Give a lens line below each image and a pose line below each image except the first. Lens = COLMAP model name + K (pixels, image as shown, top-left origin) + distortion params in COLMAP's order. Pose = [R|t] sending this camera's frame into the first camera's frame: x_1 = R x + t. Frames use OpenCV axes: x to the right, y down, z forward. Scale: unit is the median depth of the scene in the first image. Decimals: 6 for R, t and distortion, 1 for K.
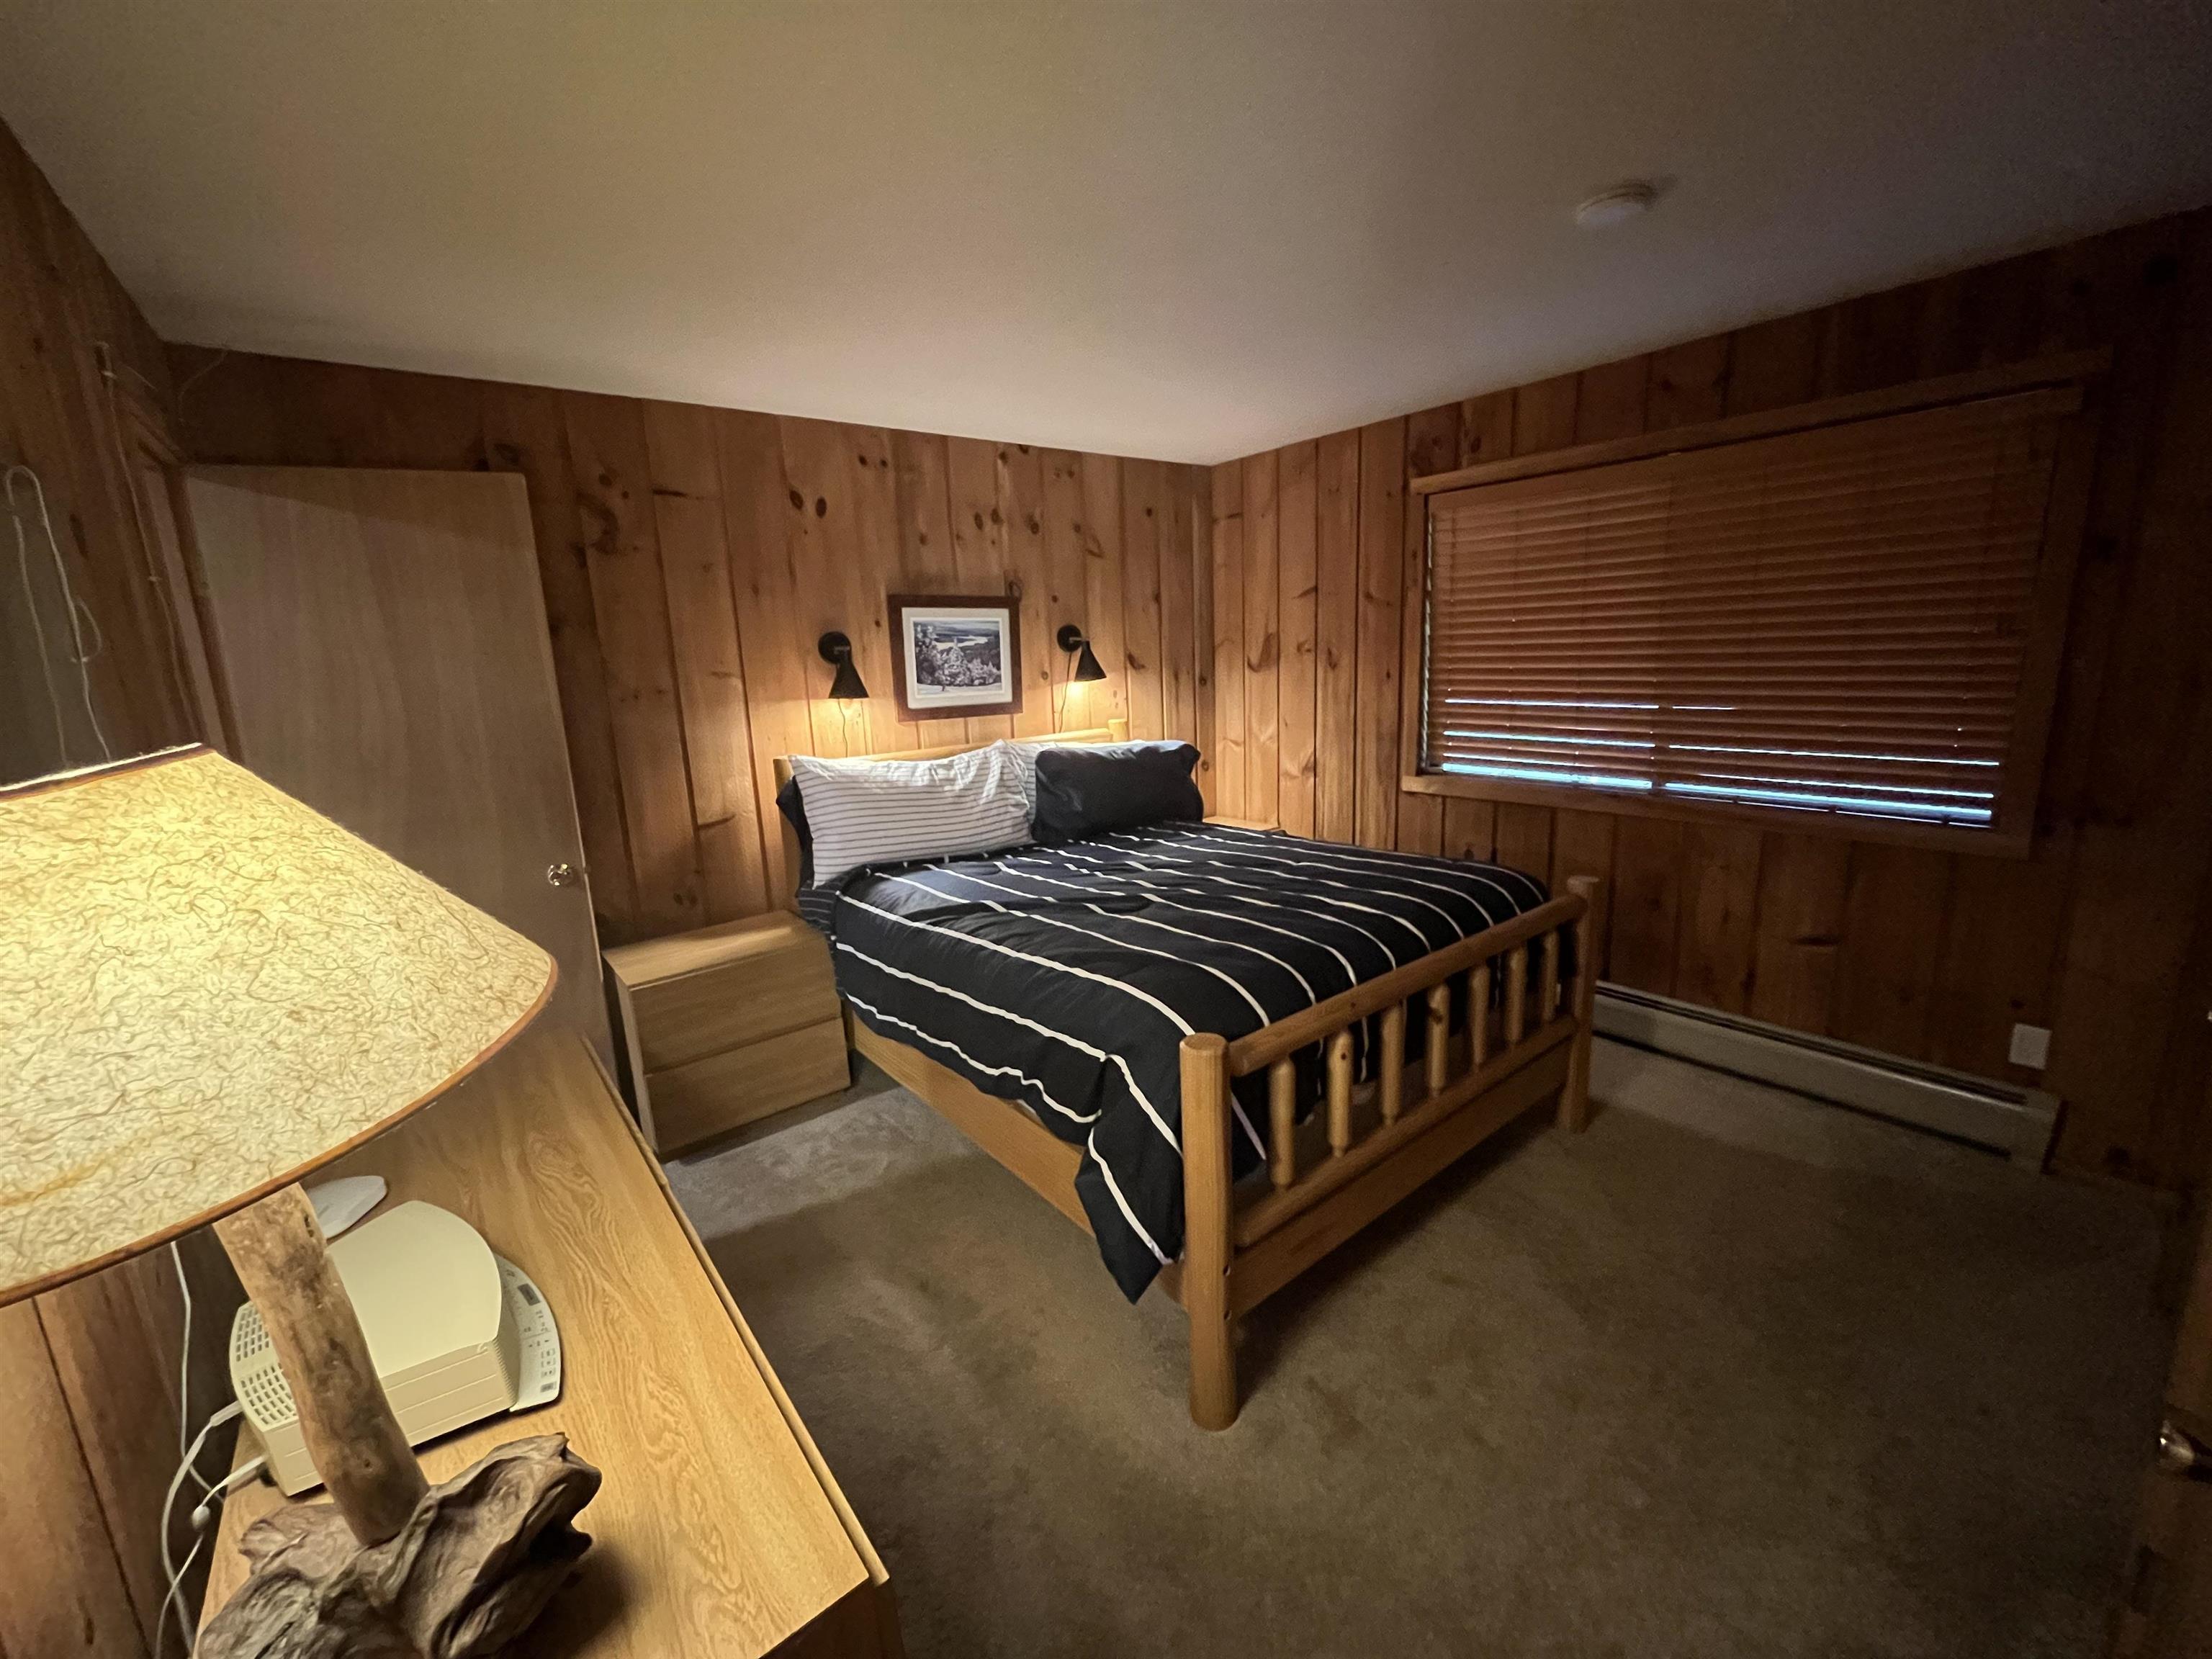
lens RADIAL K [[886.9, 0, 1099.4], [0, 886.9, 827.2], [0, 0, 1]] dist [-0.003212, -0.000697]
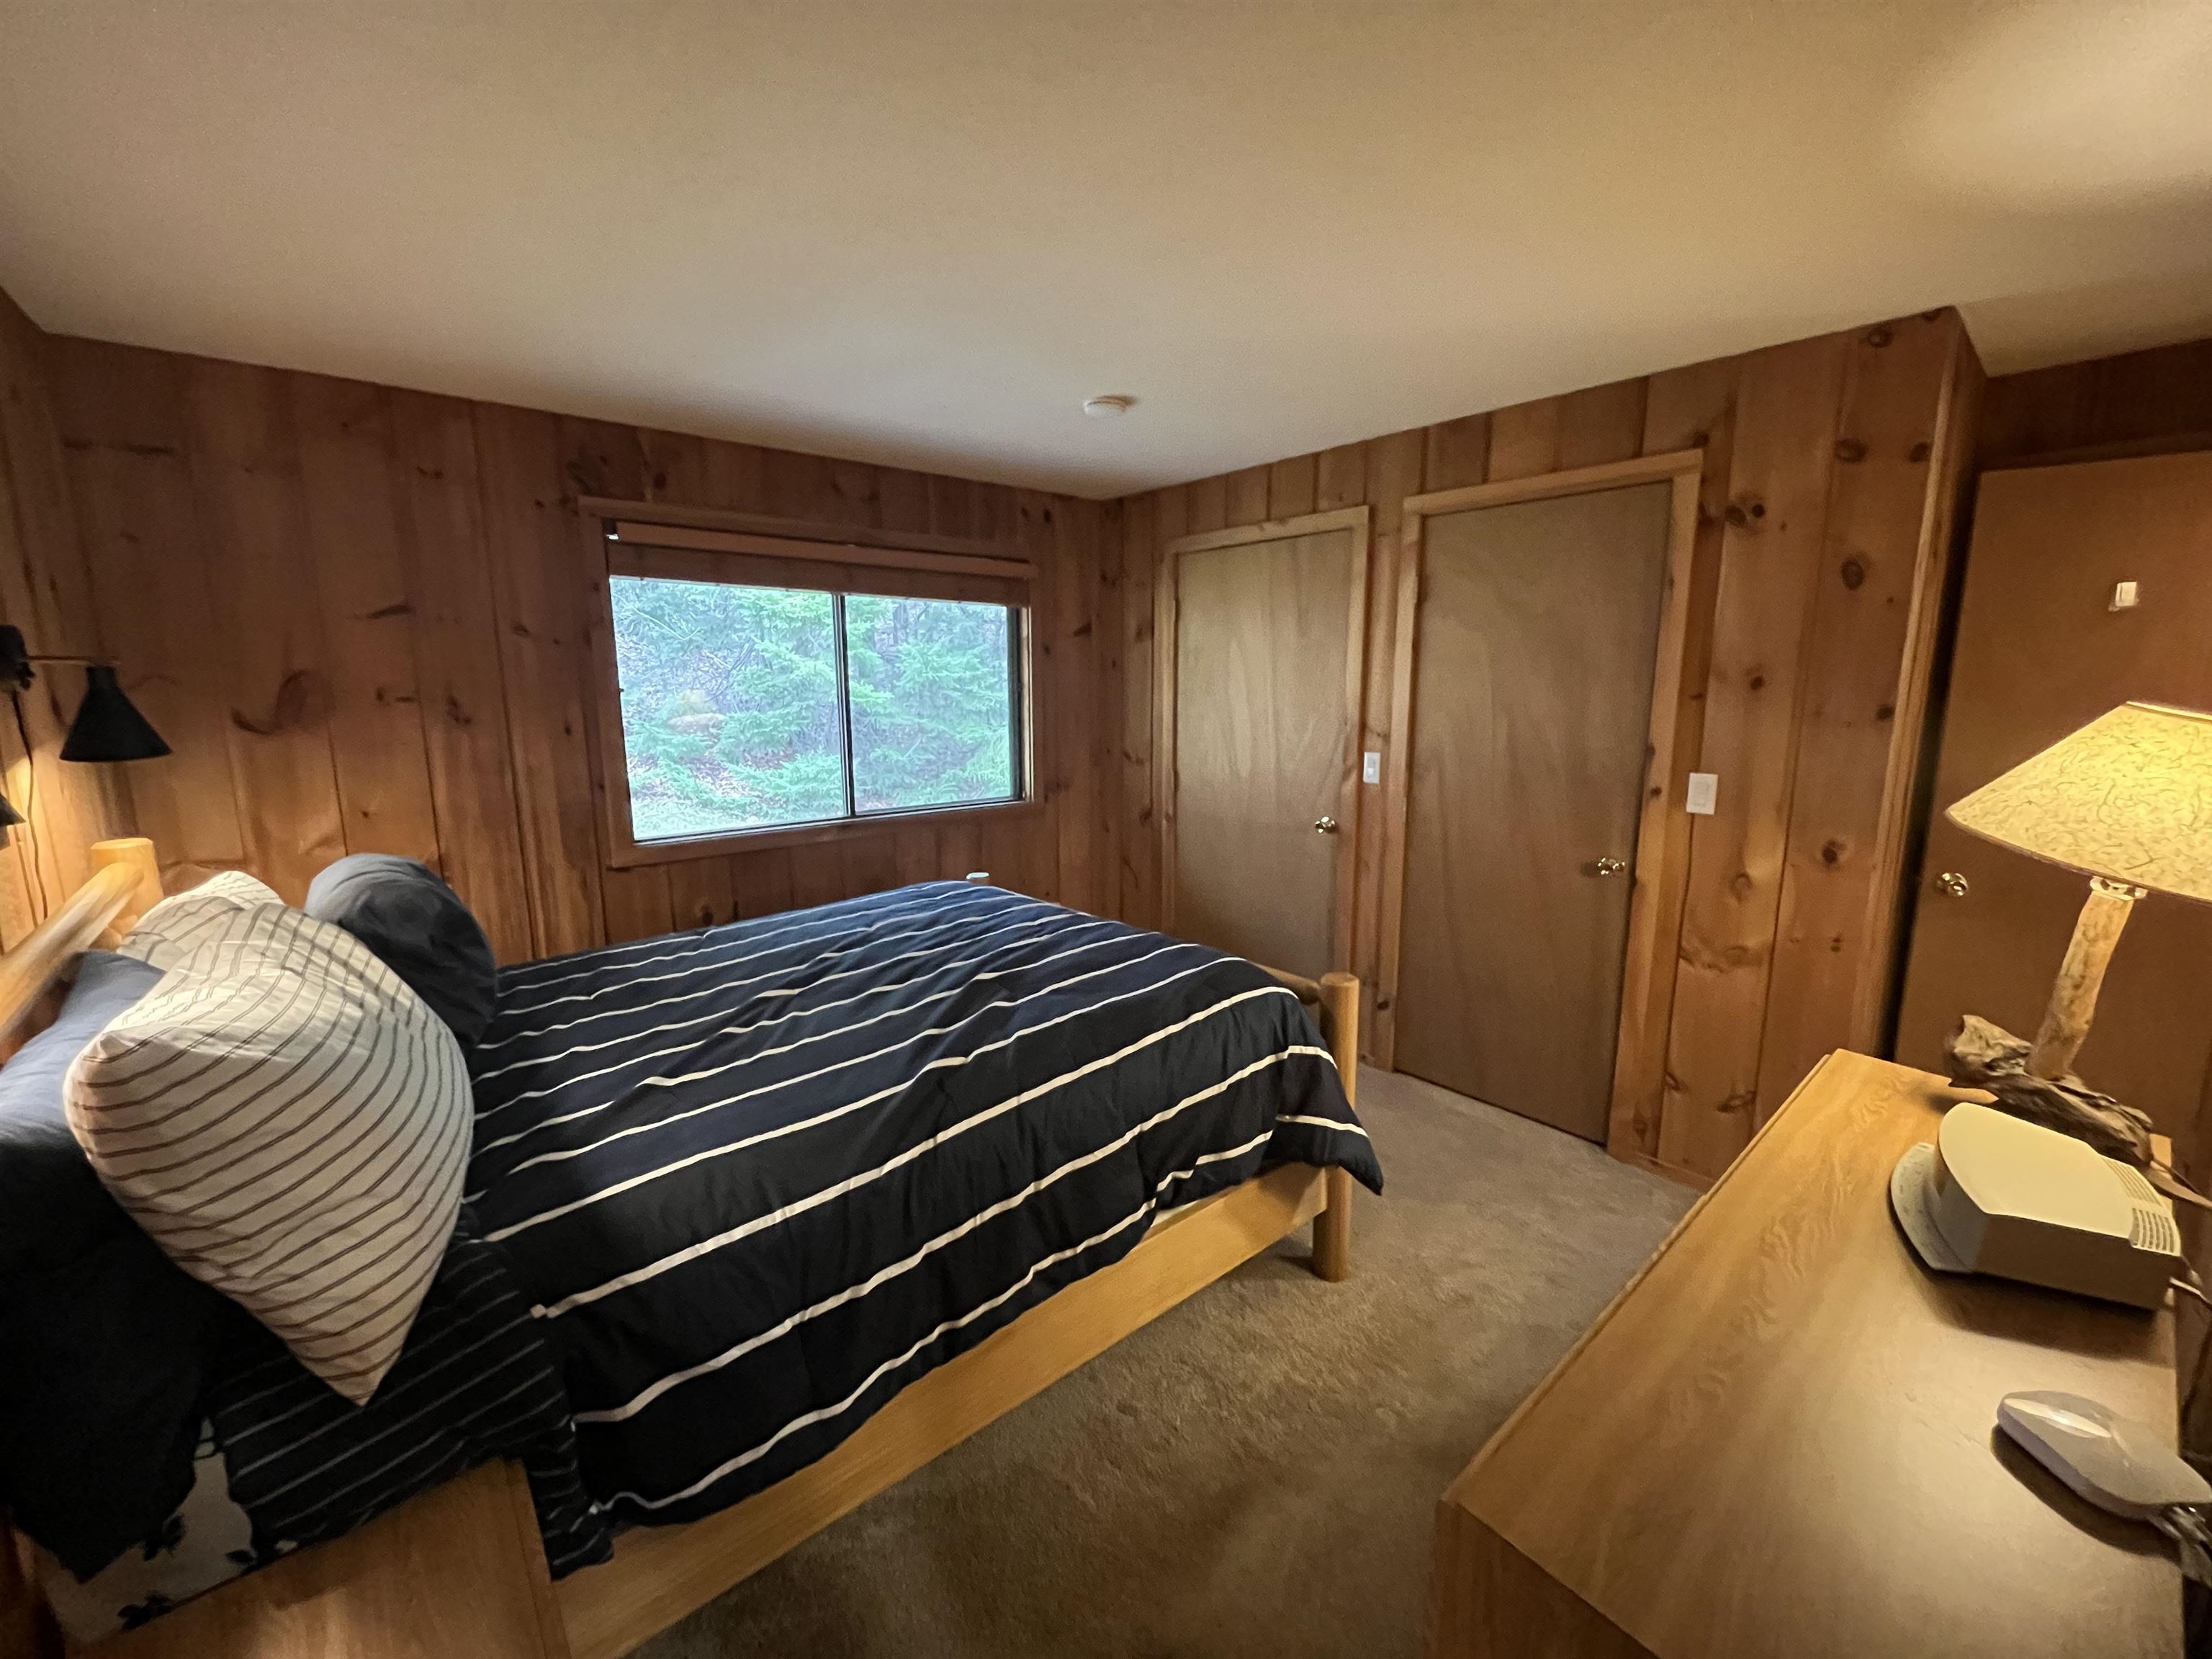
lens RADIAL K [[886.9, 0, 1106.6], [0, 886.9, 826.8], [0, 0, 1]] dist [-0.003212, -0.000697]
pose [[-0.039587, -0.123695, 0.991530, -0.515360], [0.203649, 0.970482, 0.129200, -0.097267], [-0.978243, 0.207039, -0.013228, 0.585293]]
